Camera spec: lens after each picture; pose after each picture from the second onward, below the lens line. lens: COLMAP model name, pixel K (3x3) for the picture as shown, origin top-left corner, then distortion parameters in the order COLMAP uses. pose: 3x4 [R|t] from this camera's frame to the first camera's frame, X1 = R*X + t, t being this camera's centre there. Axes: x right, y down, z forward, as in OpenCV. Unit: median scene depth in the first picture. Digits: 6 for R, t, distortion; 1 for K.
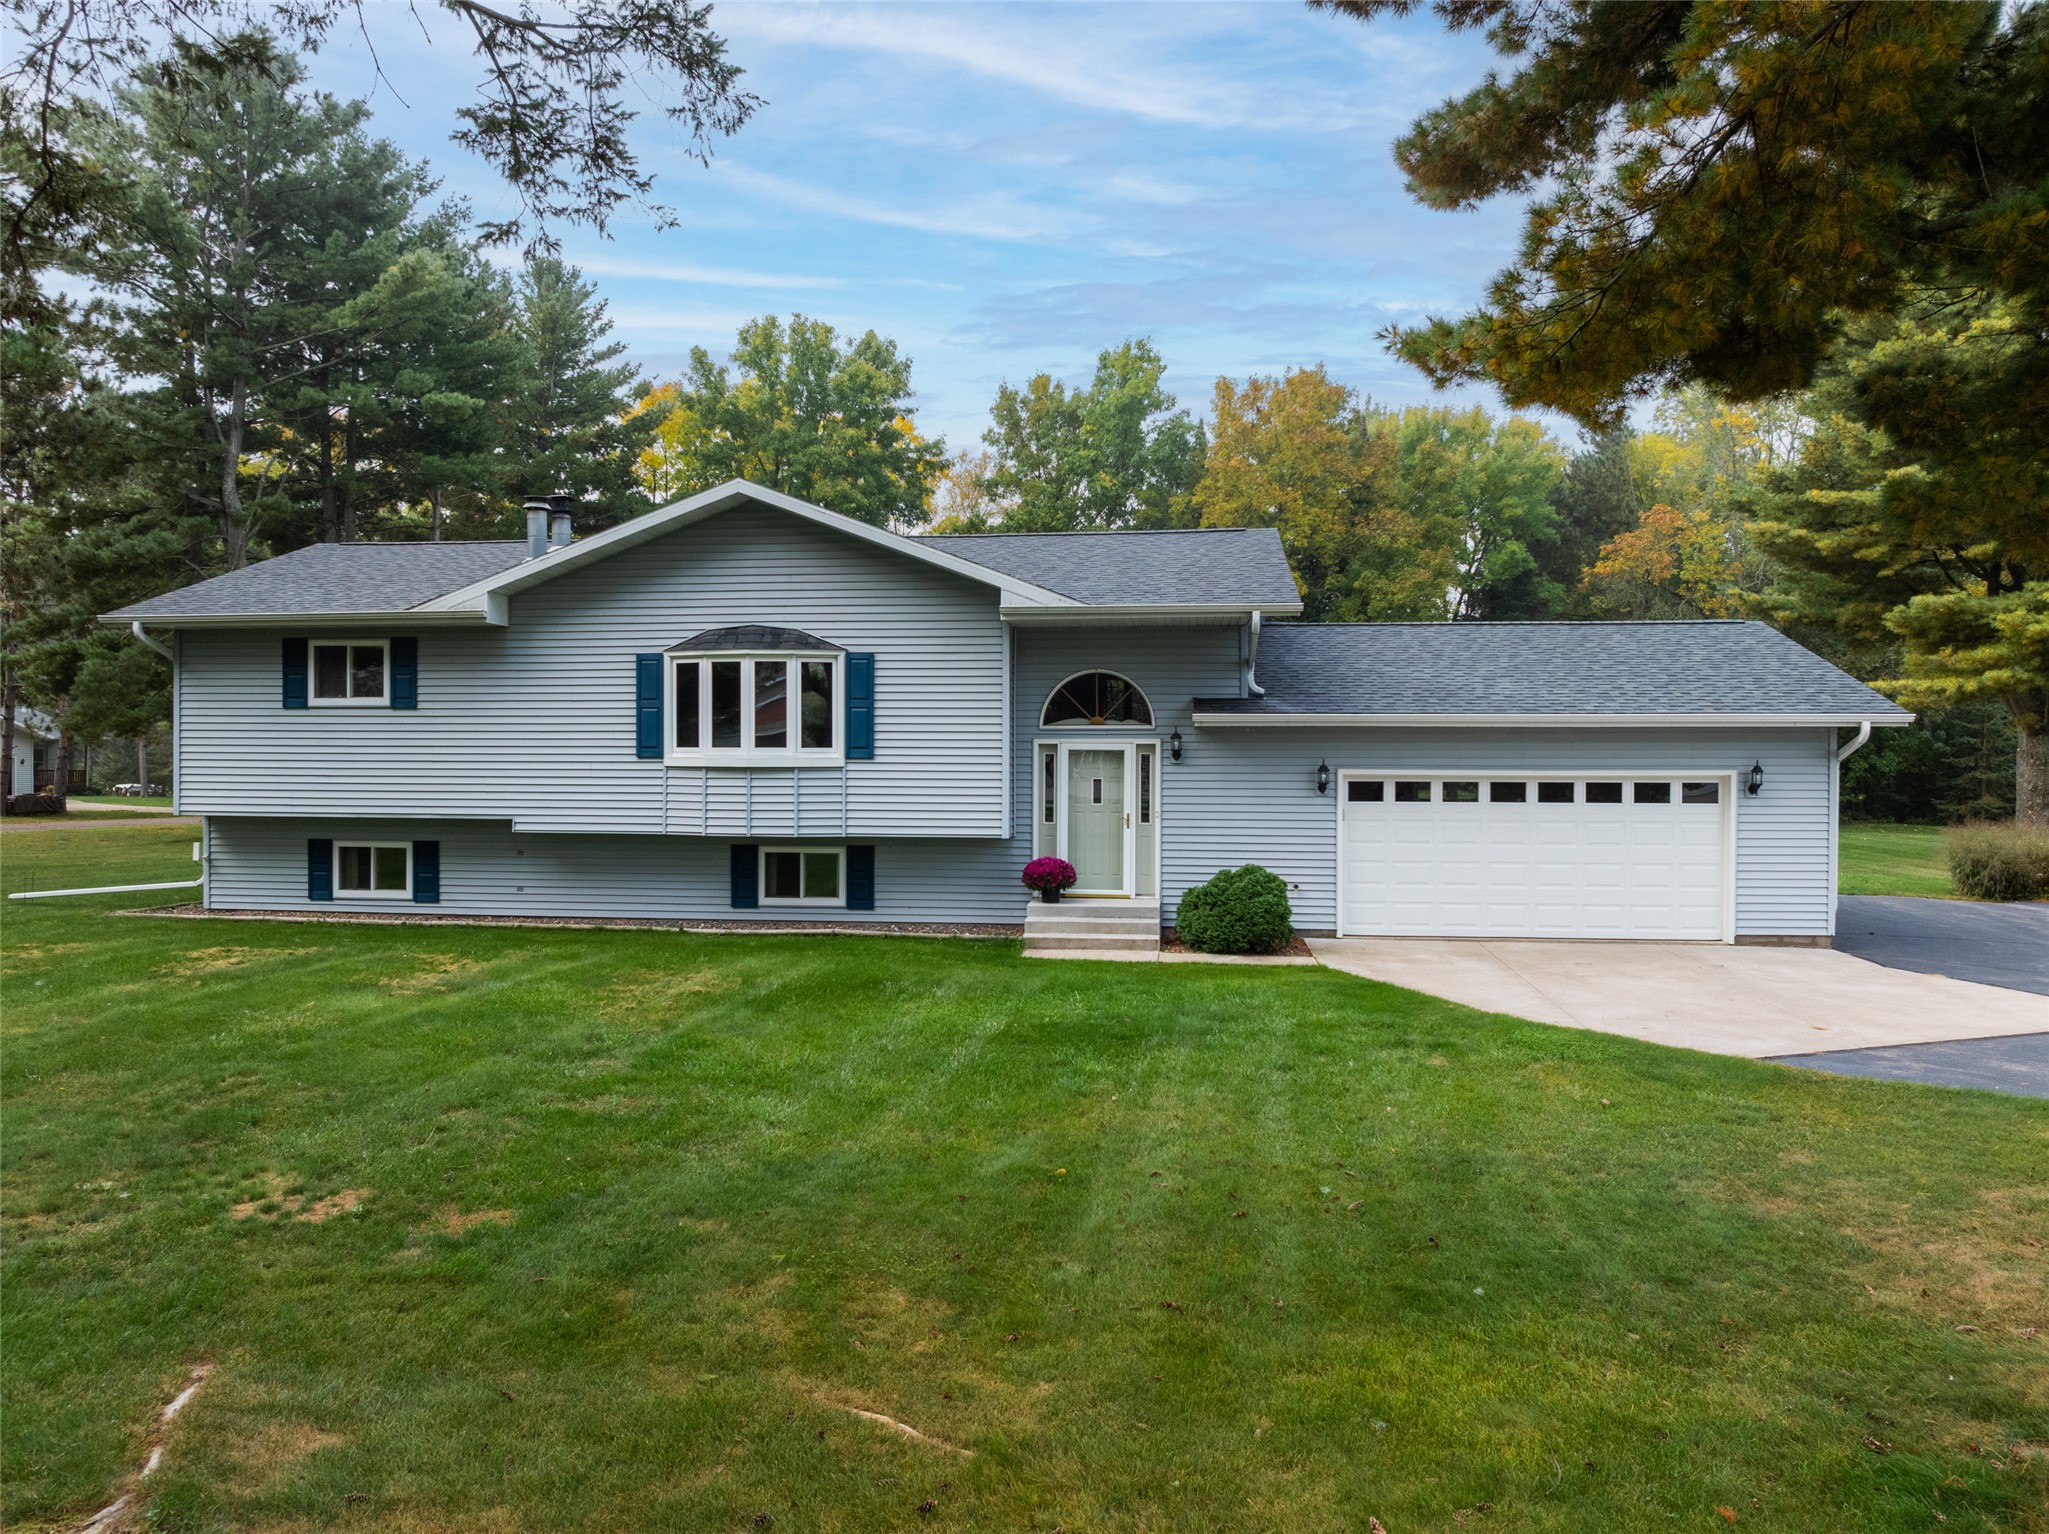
lens RADIAL K [[1449.1, 0, 1025.6], [0, 1449.1, 756.9], [0, 0, 1]] dist [-0.034005, -0.001666]
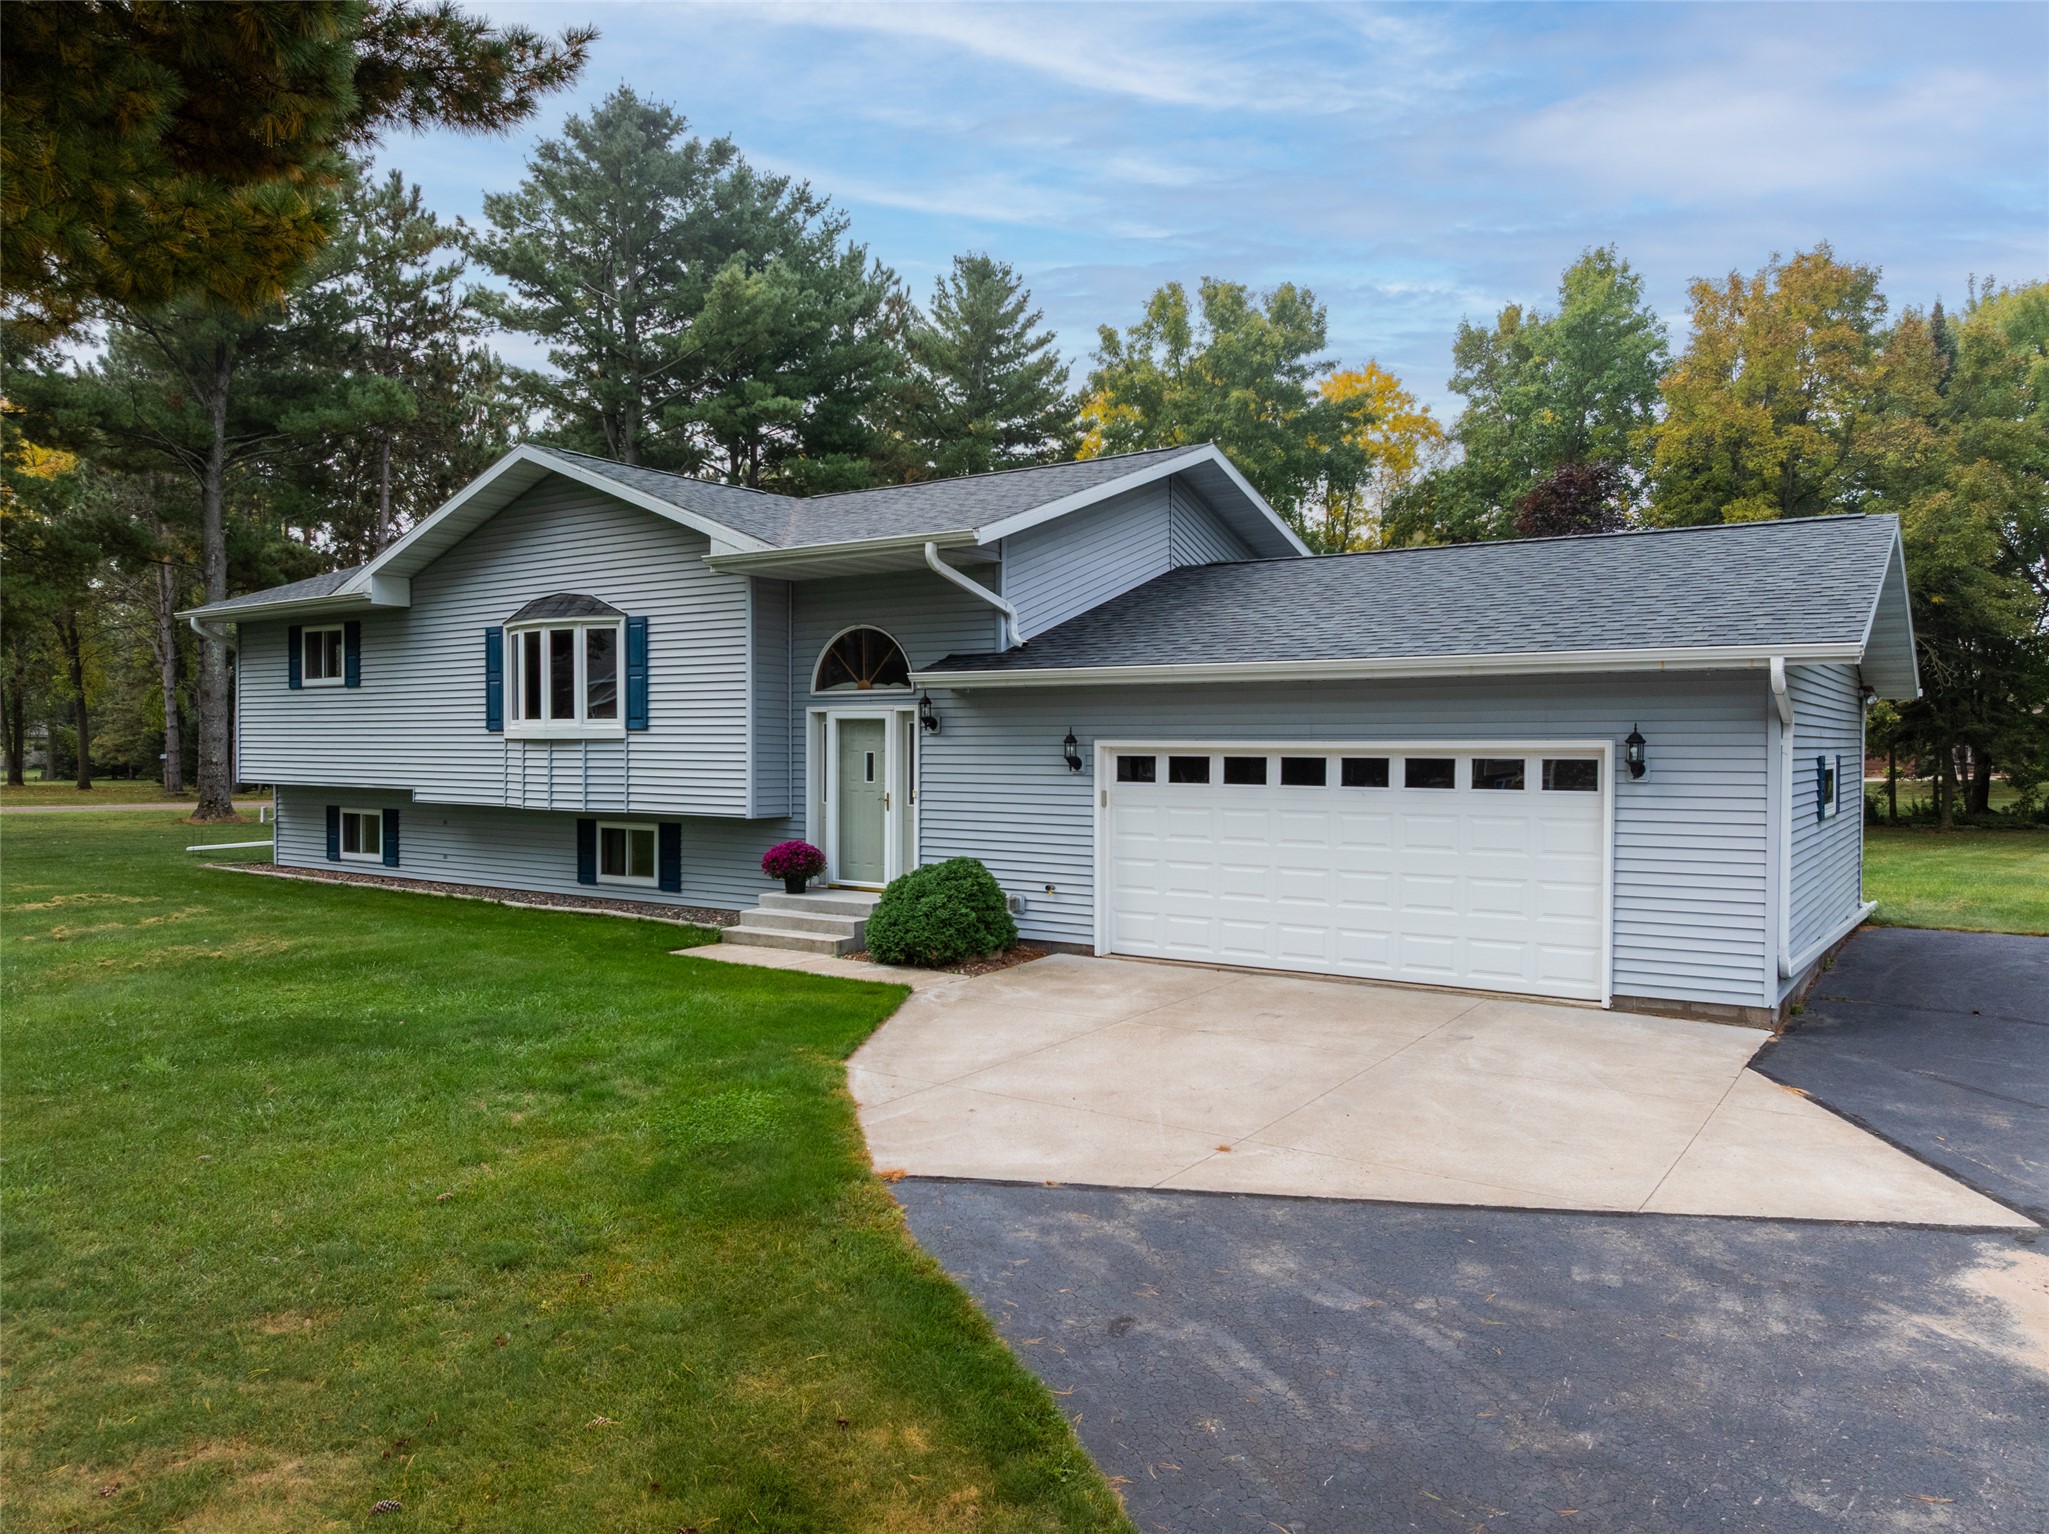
lens RADIAL K [[1449.1, 0, 1034.3], [0, 1449.1, 756.2], [0, 0, 1]] dist [-0.034005, -0.001666]
pose [[0.881498, 0.003255, -0.472177, 0.541618], [-0.000553, 0.999983, 0.005861, 0.012232], [0.472188, -0.004905, 0.881484, 0.290696]]
